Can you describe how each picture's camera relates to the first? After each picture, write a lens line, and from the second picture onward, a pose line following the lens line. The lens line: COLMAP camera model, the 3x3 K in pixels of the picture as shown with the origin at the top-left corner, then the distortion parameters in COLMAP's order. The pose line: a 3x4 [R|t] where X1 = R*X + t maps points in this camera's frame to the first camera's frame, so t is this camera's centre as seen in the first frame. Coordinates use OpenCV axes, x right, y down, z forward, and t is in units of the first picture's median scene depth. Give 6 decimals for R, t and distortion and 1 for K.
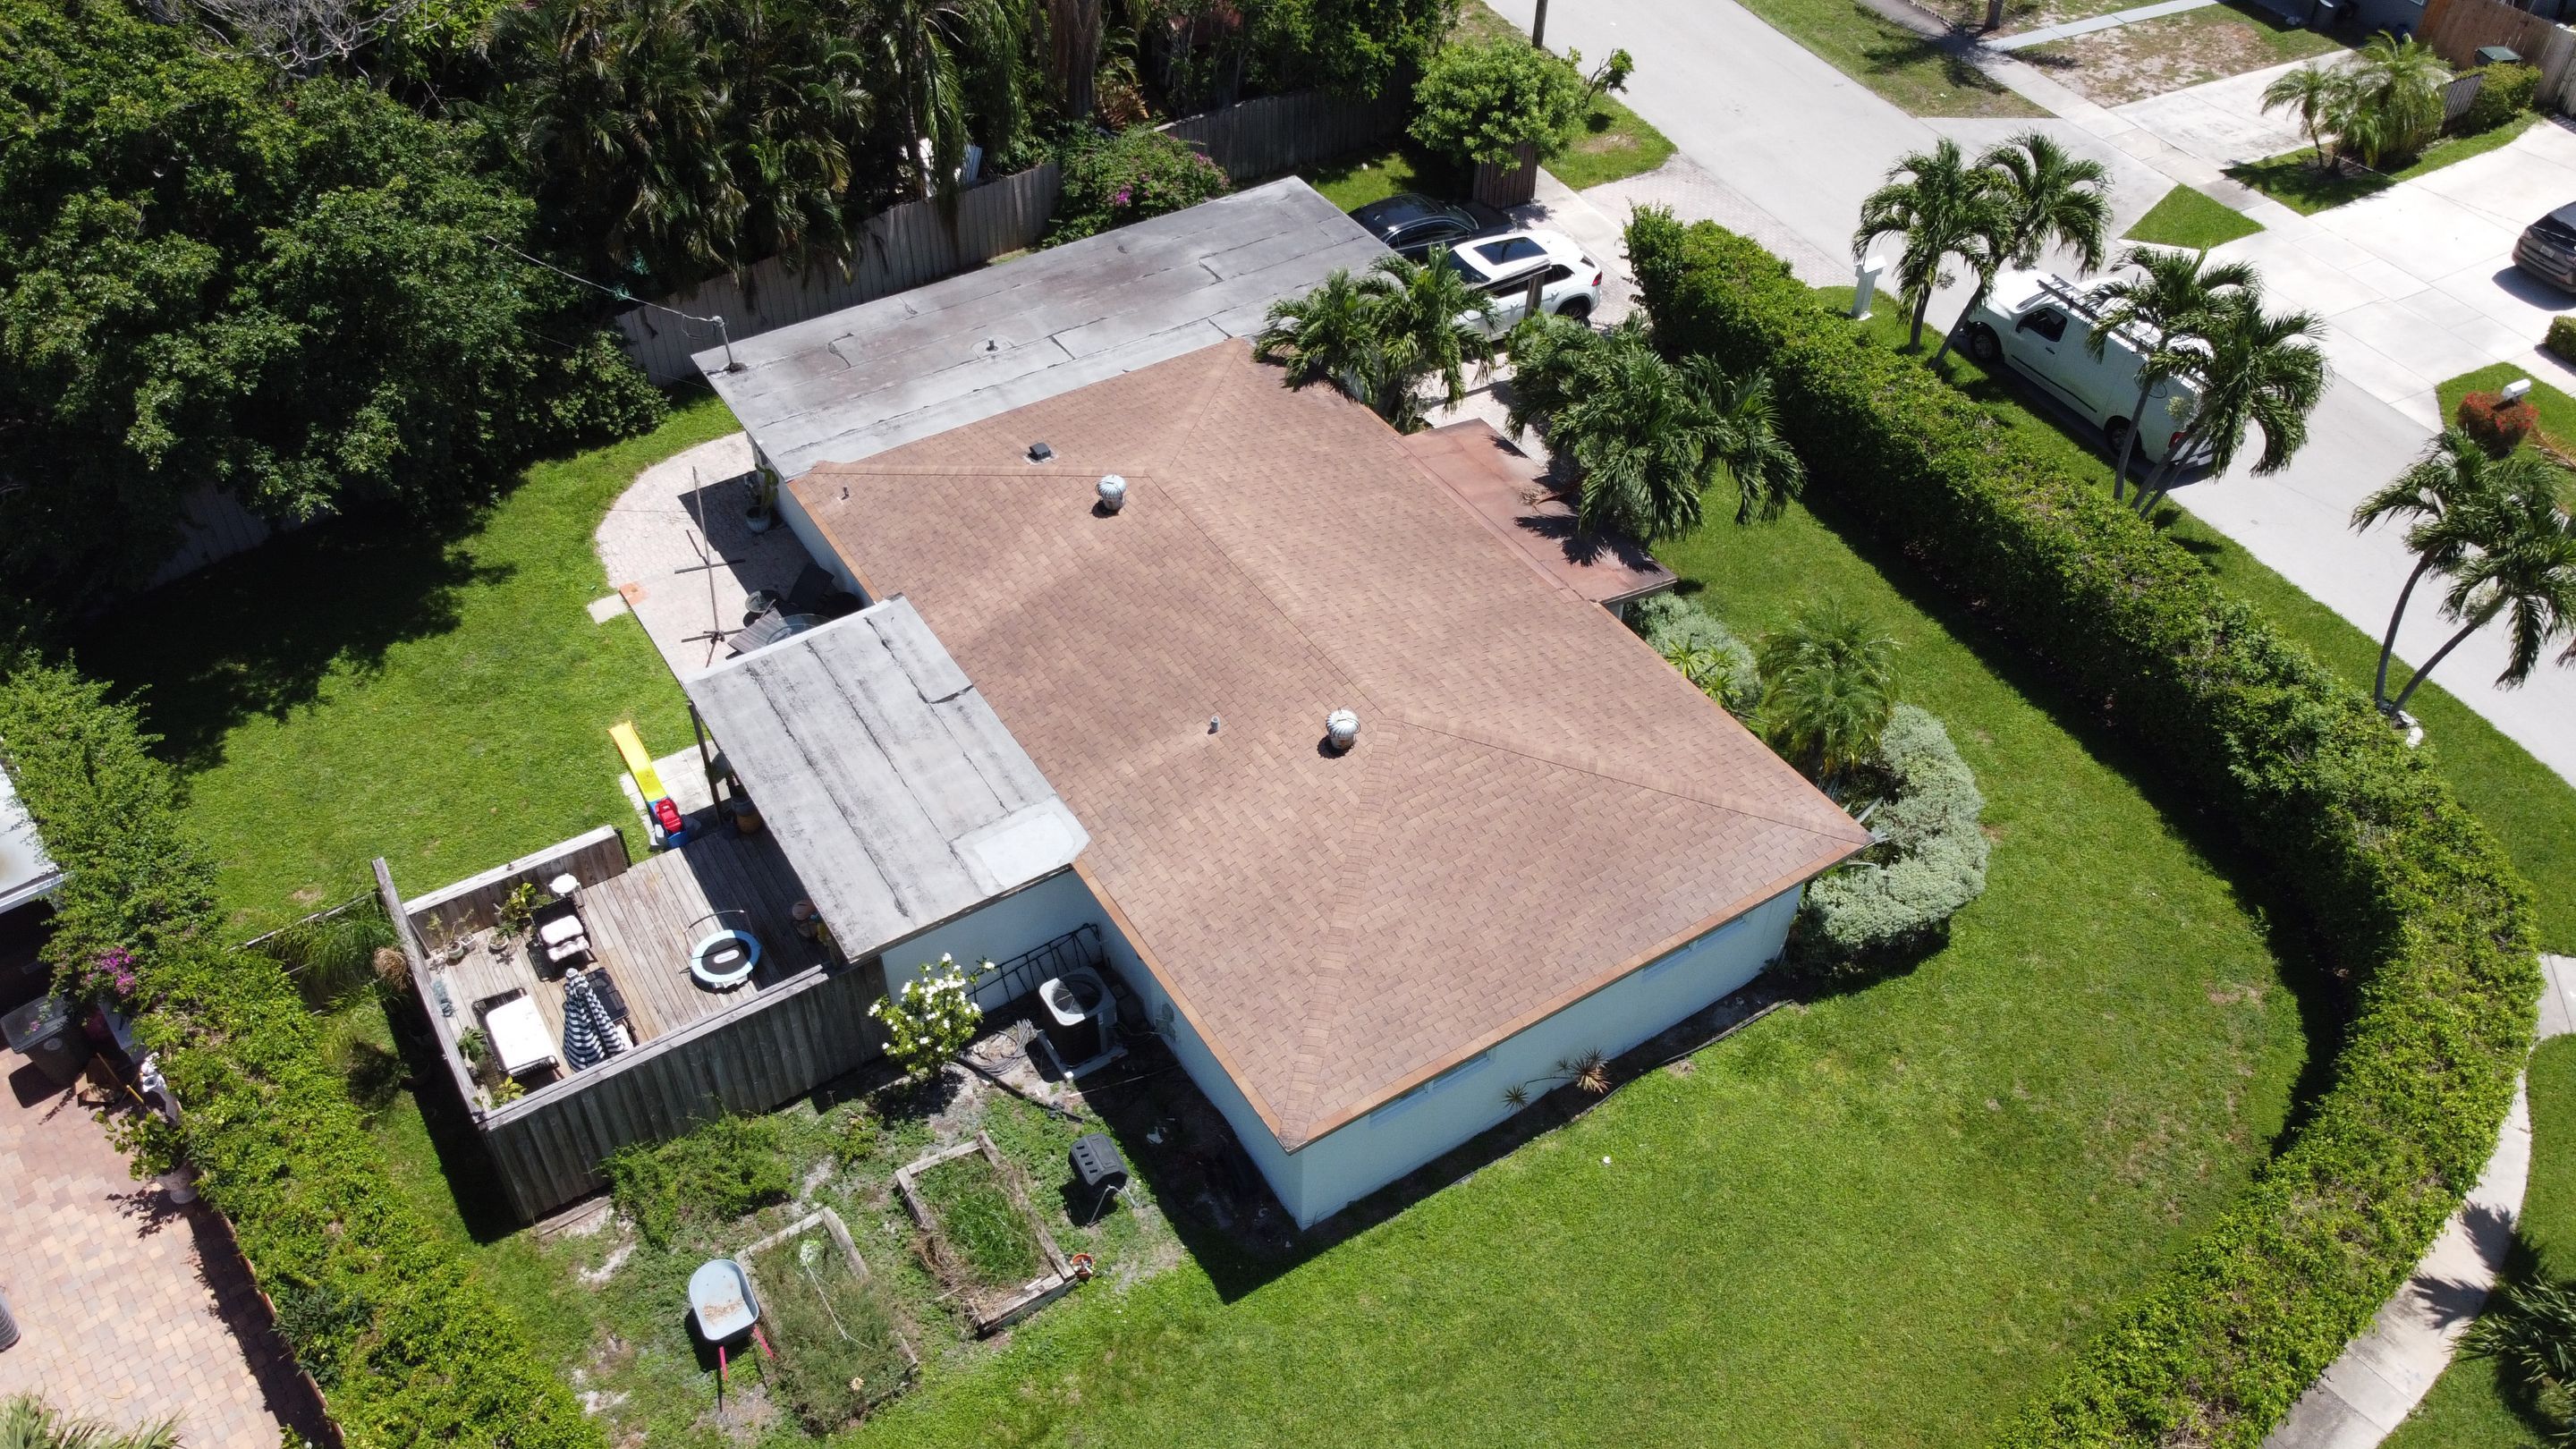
lens RADIAL K [[1956.8, 0, 1286.7], [0, 1956.8, 708.2], [0, 0, 1]] dist [-0.002152, 0.000853]
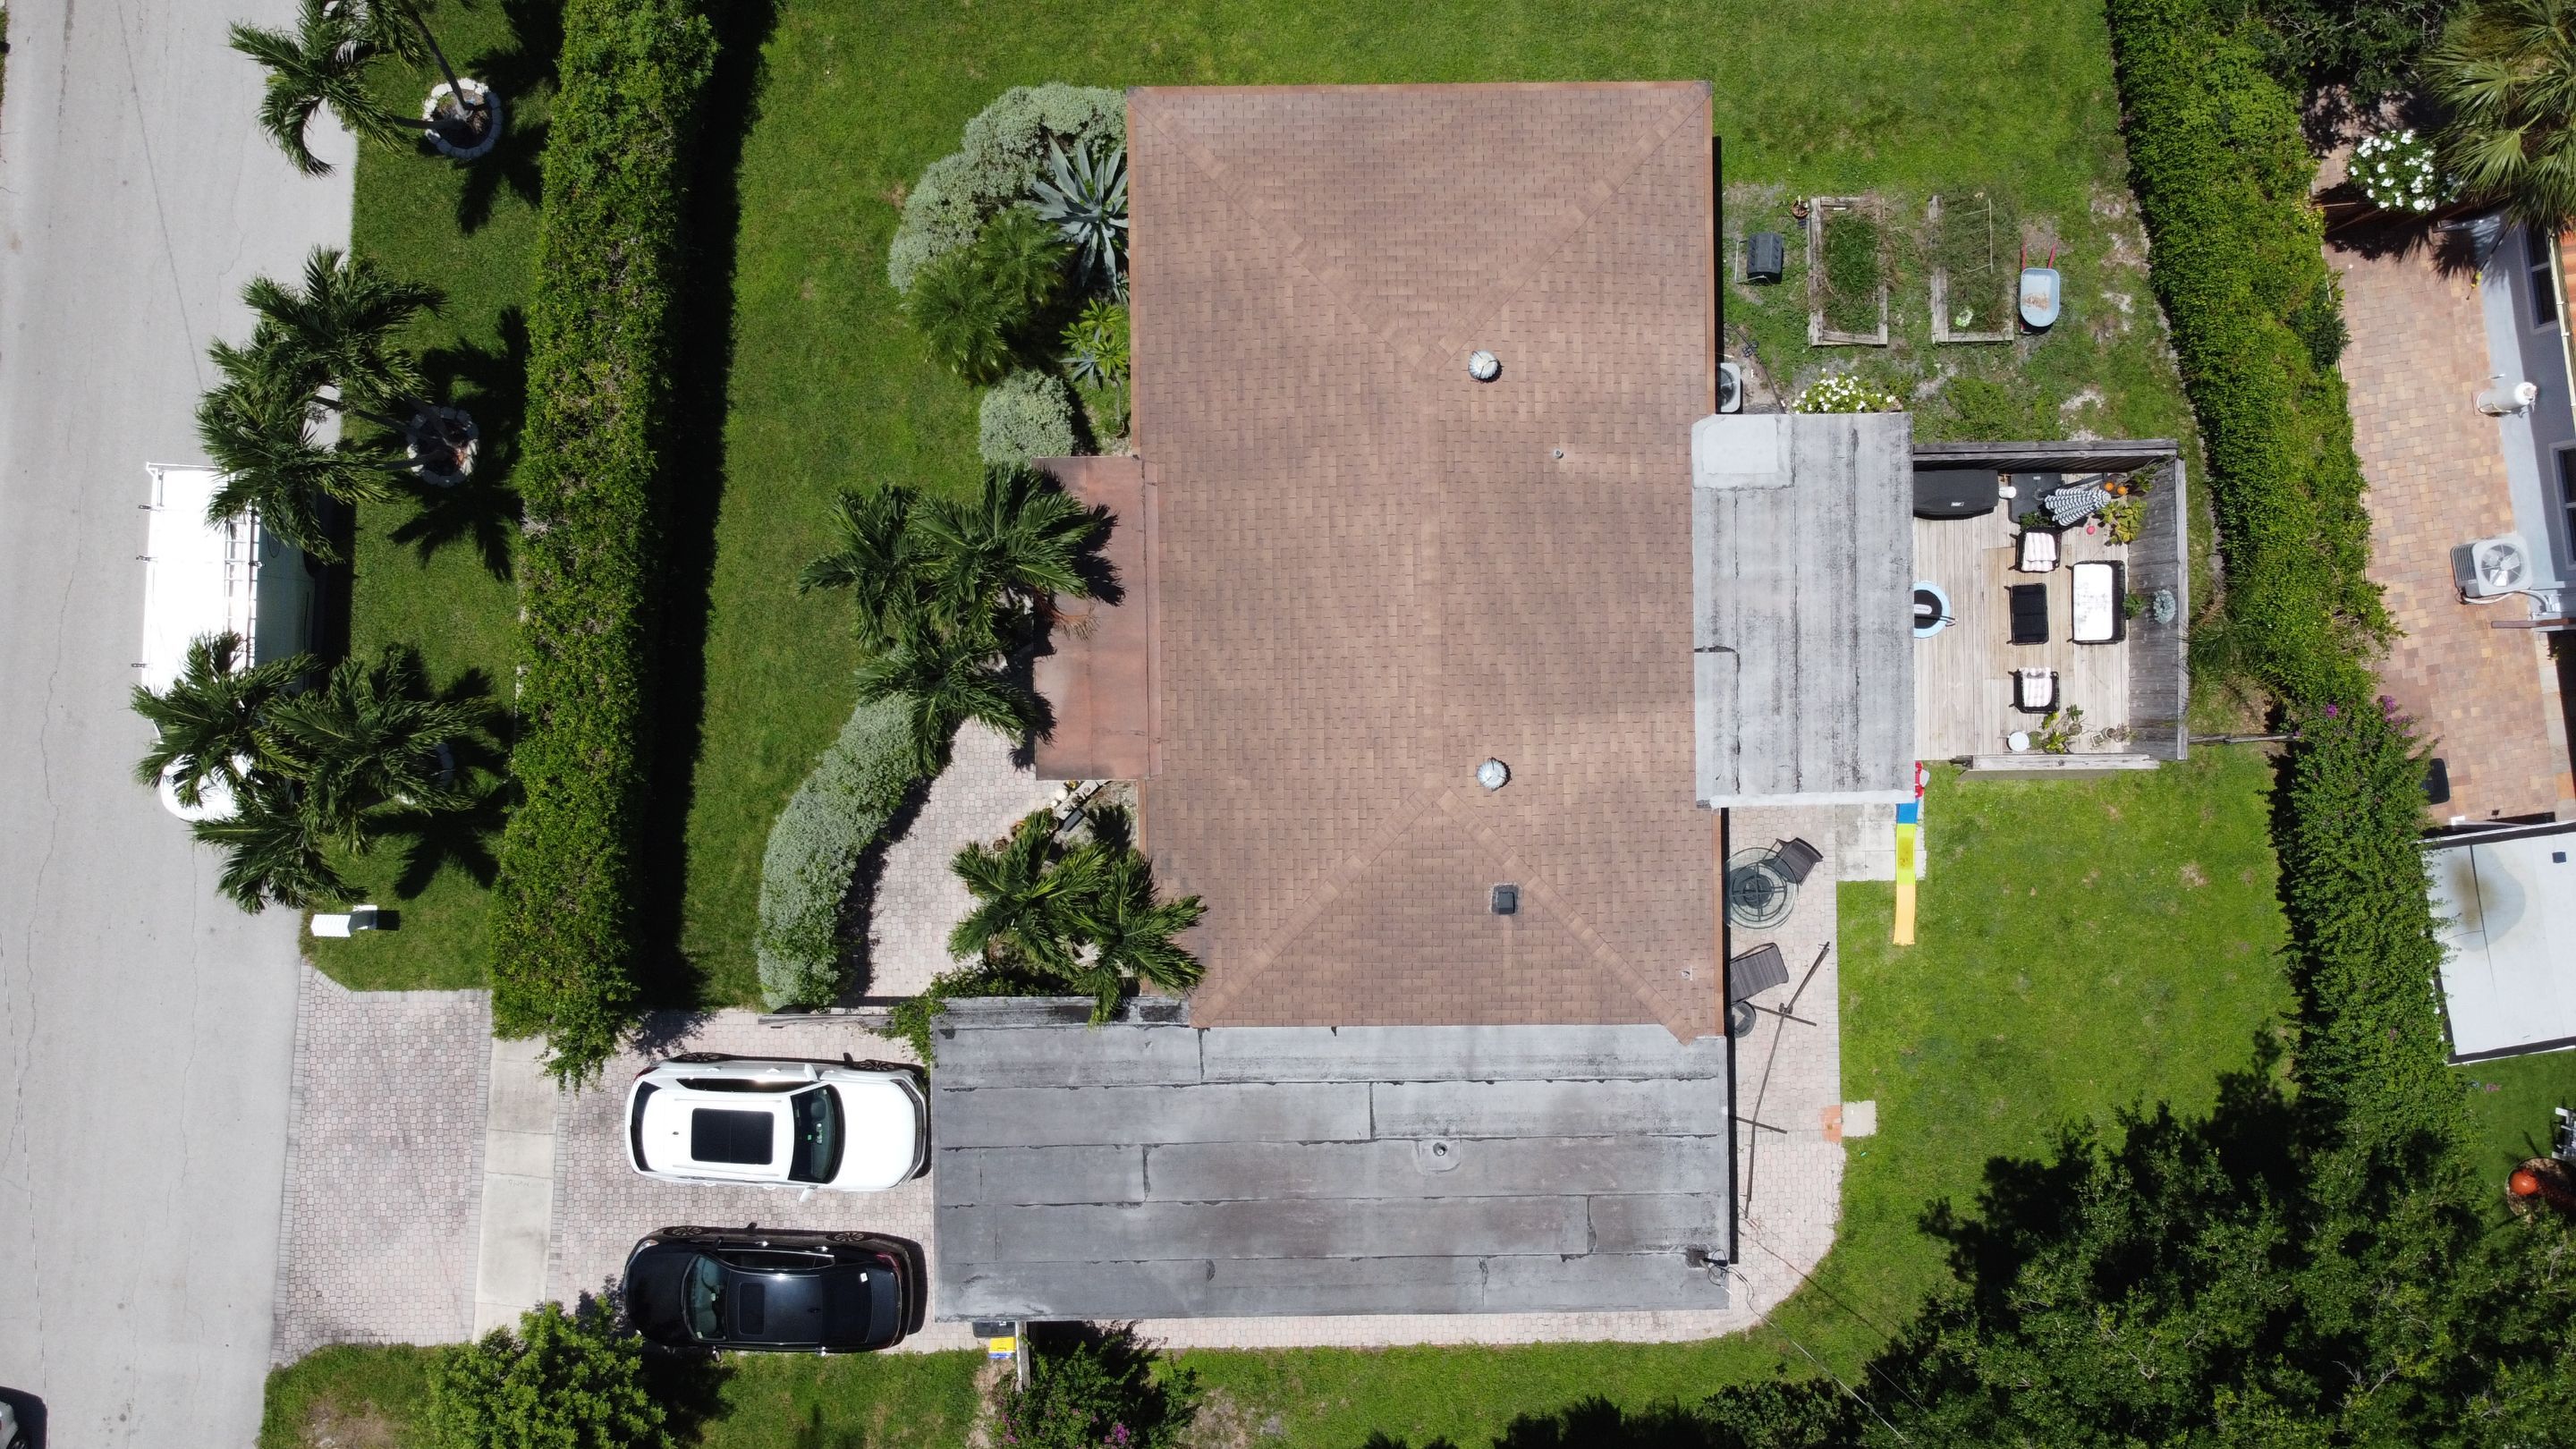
lens RADIAL K [[1956.8, 0, 1286.7], [0, 1956.8, 708.2], [0, 0, 1]] dist [-0.002152, 0.000853]
pose [[-0.850940, -0.525124, -0.012041, 0.032238], [0.348541, -0.581648, 0.734986, -0.943623], [-0.392962, 0.621233, 0.677975, 0.370135]]
